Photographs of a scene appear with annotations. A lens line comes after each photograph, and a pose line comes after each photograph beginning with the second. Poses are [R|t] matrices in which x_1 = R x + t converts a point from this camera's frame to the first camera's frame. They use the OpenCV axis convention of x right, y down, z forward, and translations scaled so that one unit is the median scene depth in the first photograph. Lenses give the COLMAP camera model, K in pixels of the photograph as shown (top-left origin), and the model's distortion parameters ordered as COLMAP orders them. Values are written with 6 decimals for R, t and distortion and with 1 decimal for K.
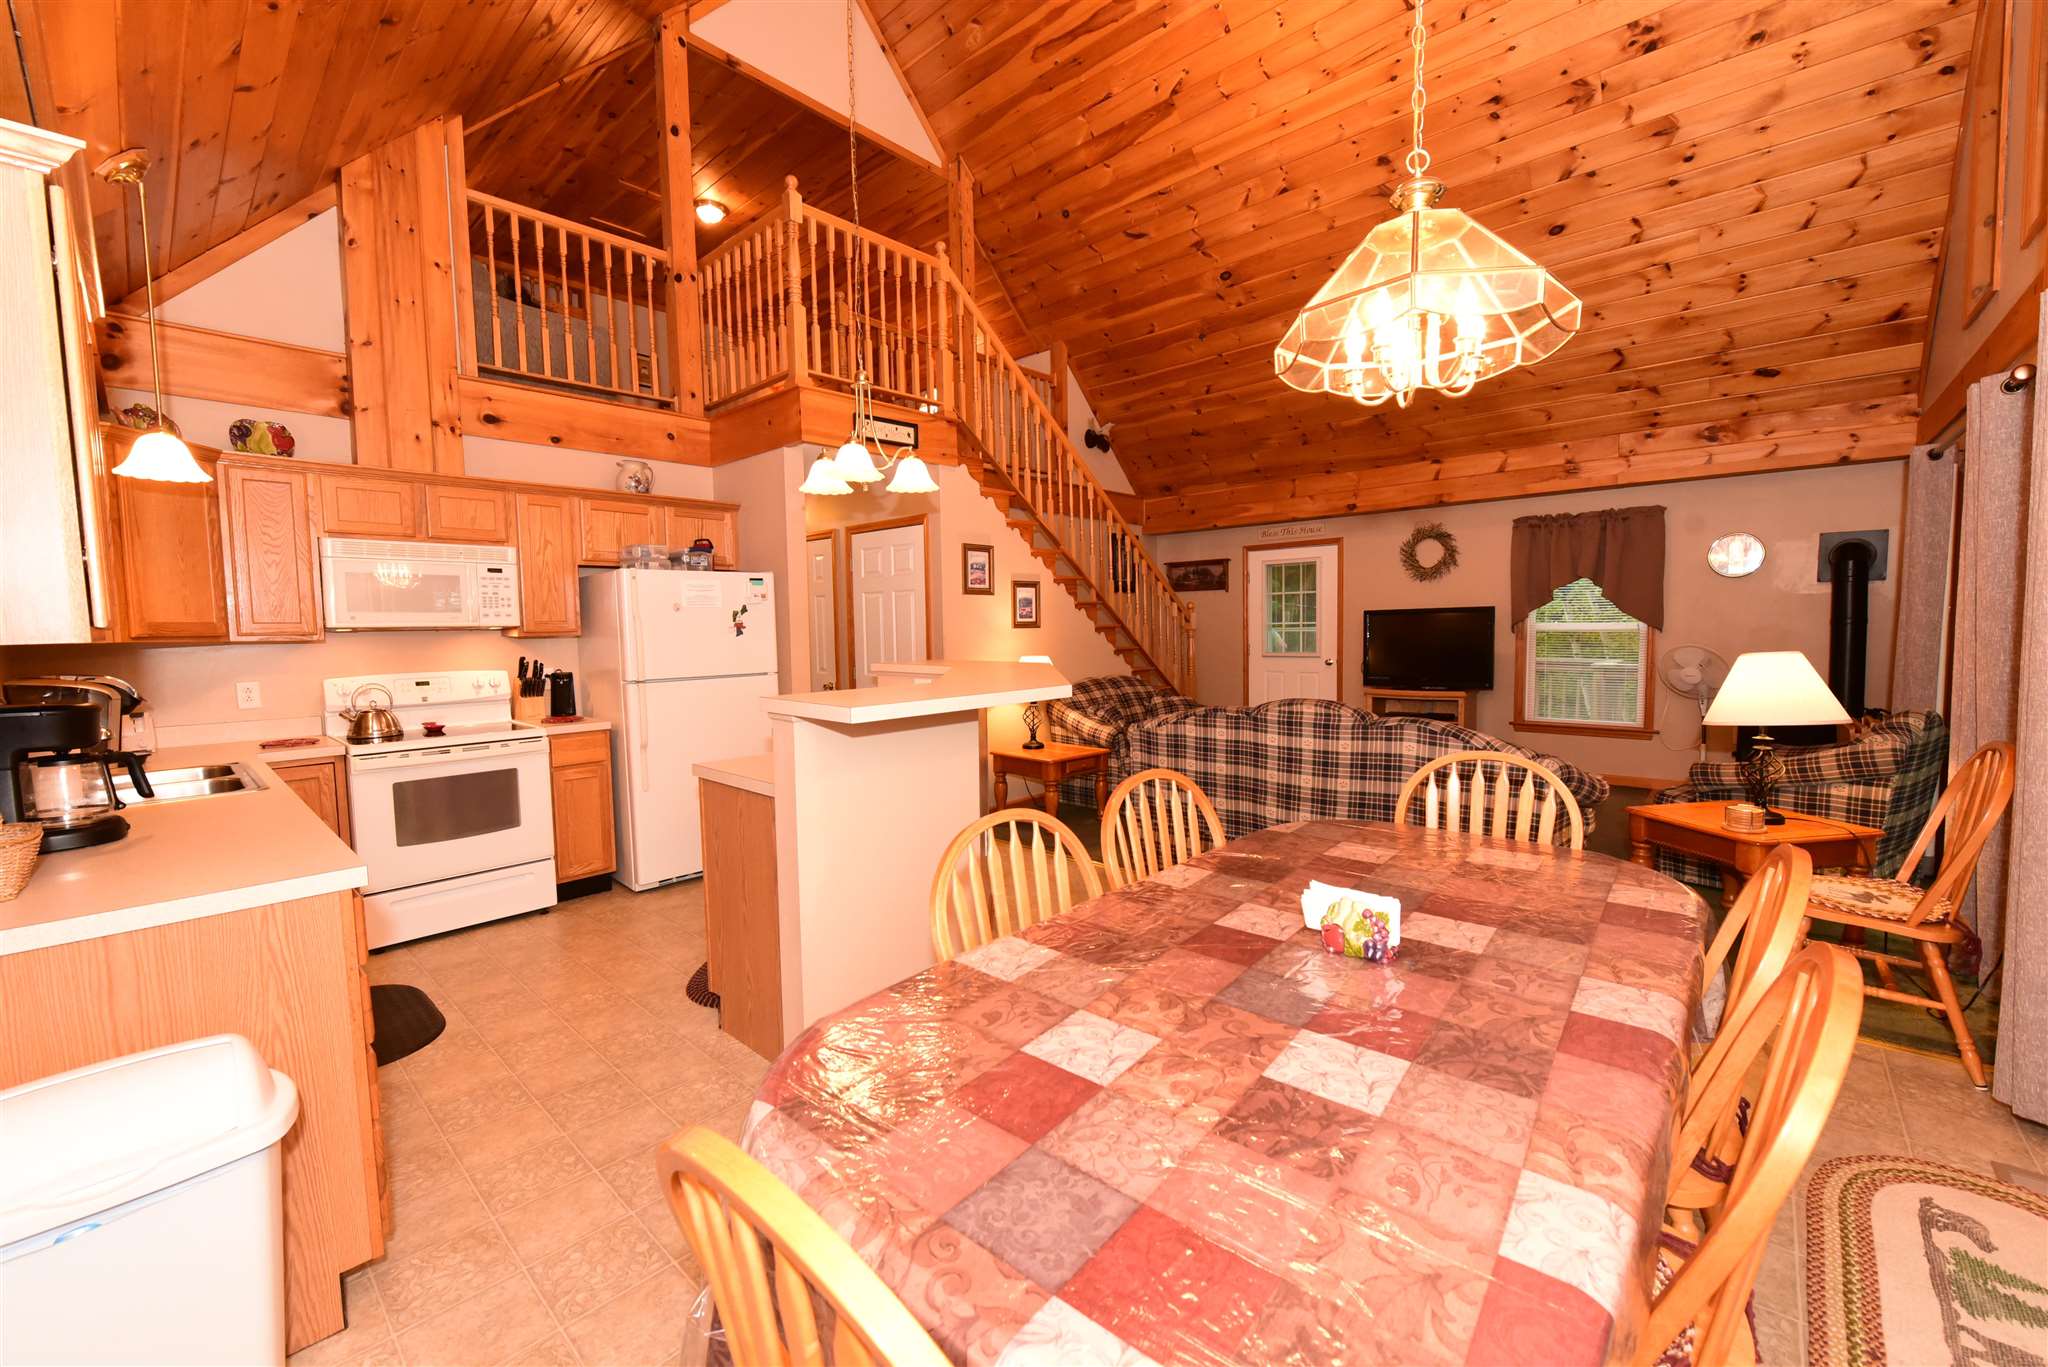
lens RADIAL K [[809.6, 0, 1031.0], [0, 809.6, 681.3], [0, 0, 1]] dist [-0.008043, -0.000633]
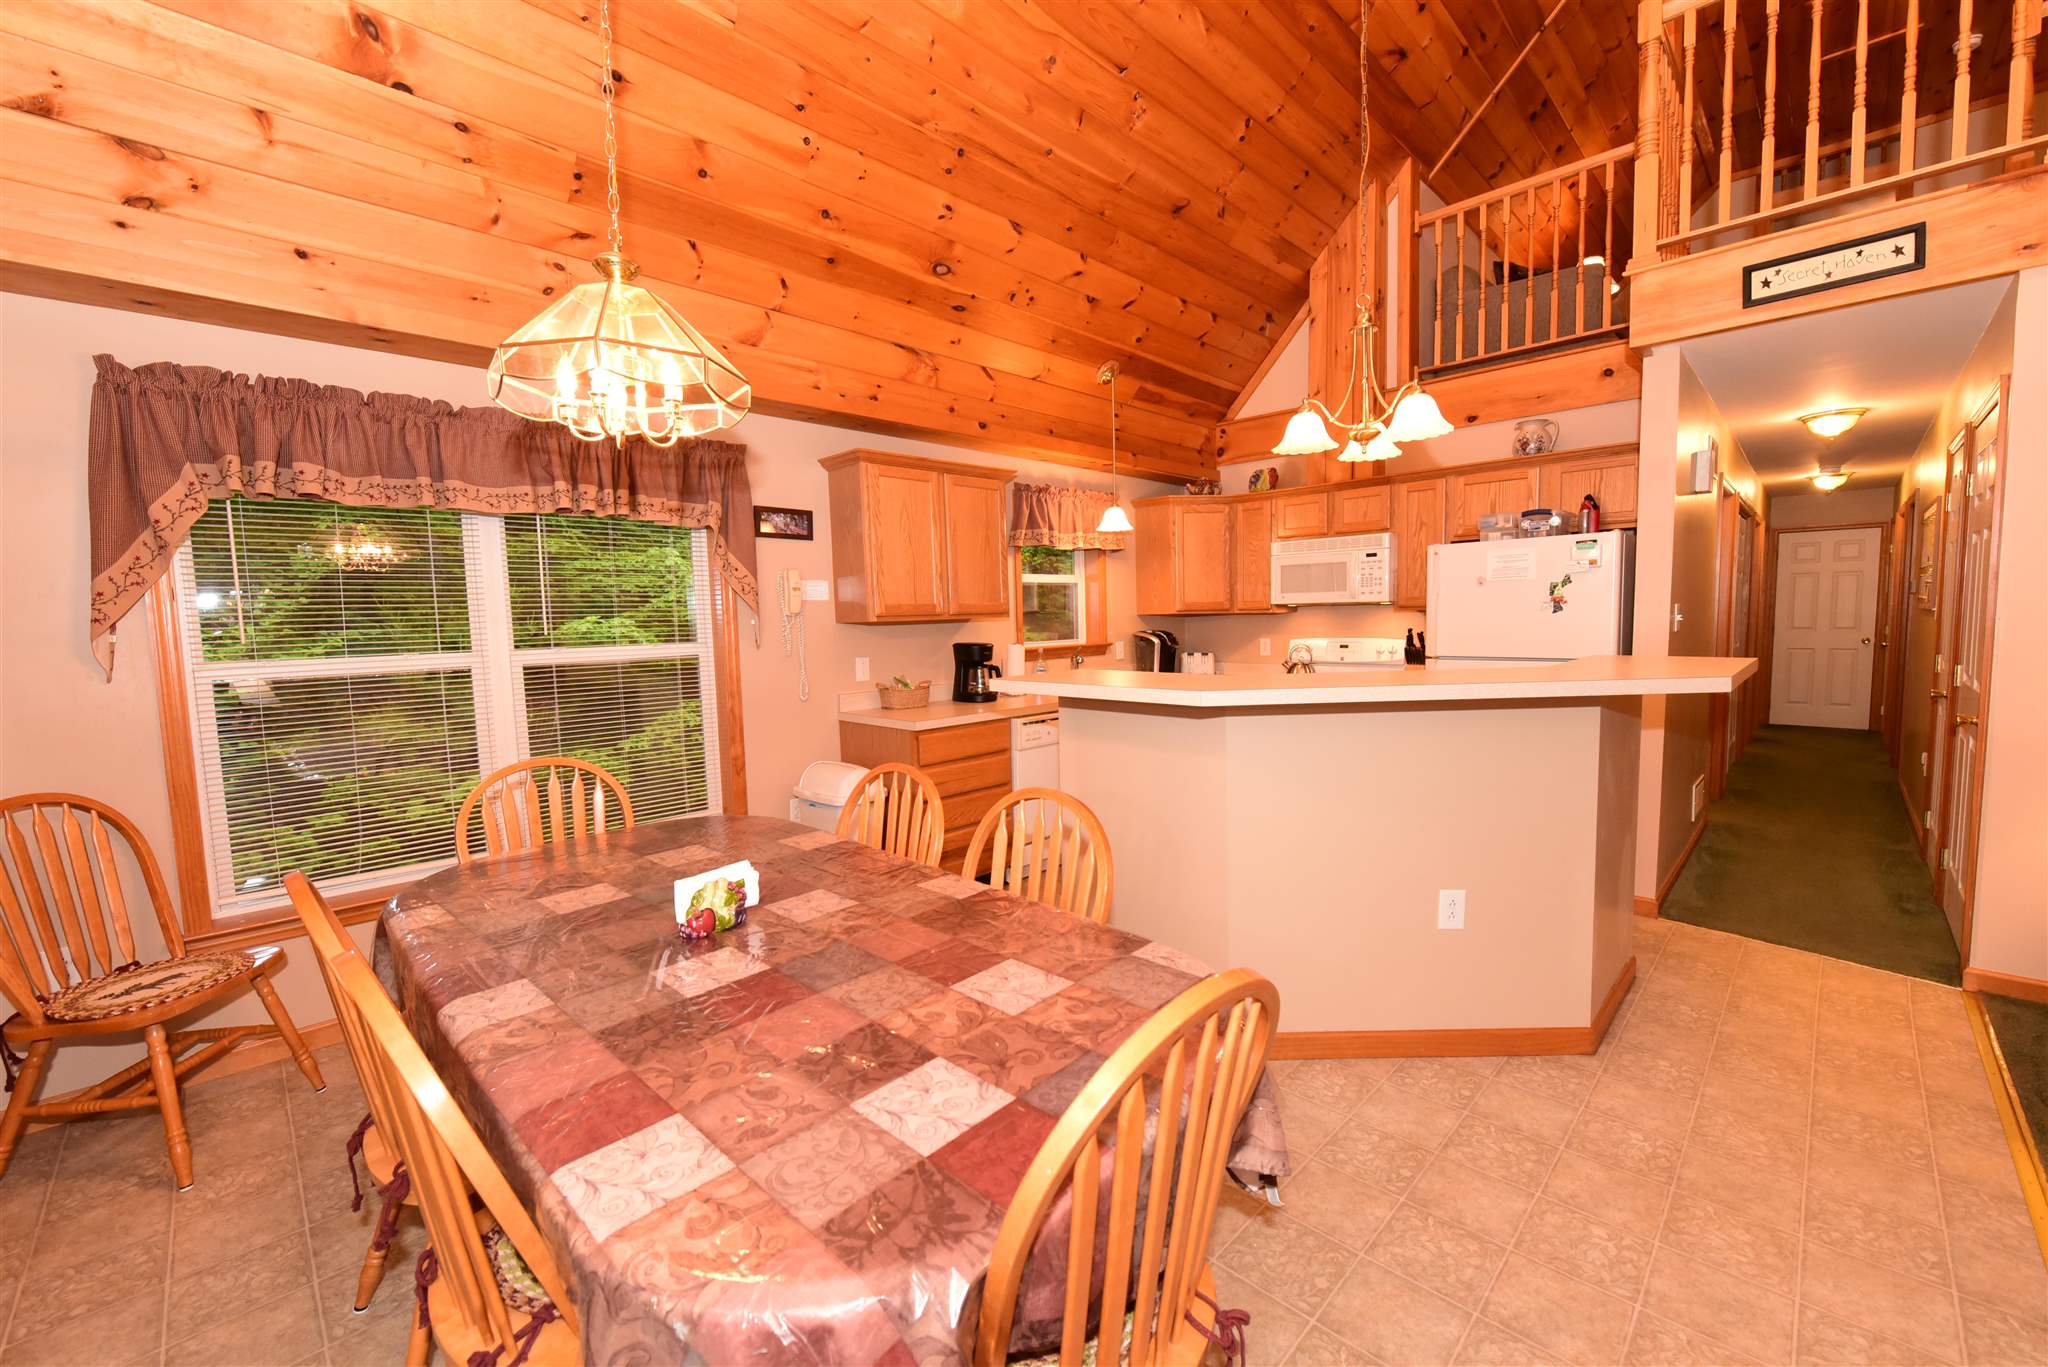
lens RADIAL K [[809.6, 0, 1011.3], [0, 809.6, 699.4], [0, 0, 1]] dist [-0.008043, -0.000633]
pose [[-0.050413, 0.114362, -0.992159, 0.418939], [-0.043633, 0.992222, 0.116586, -0.028506], [0.997775, 0.049168, -0.045031, 0.377635]]
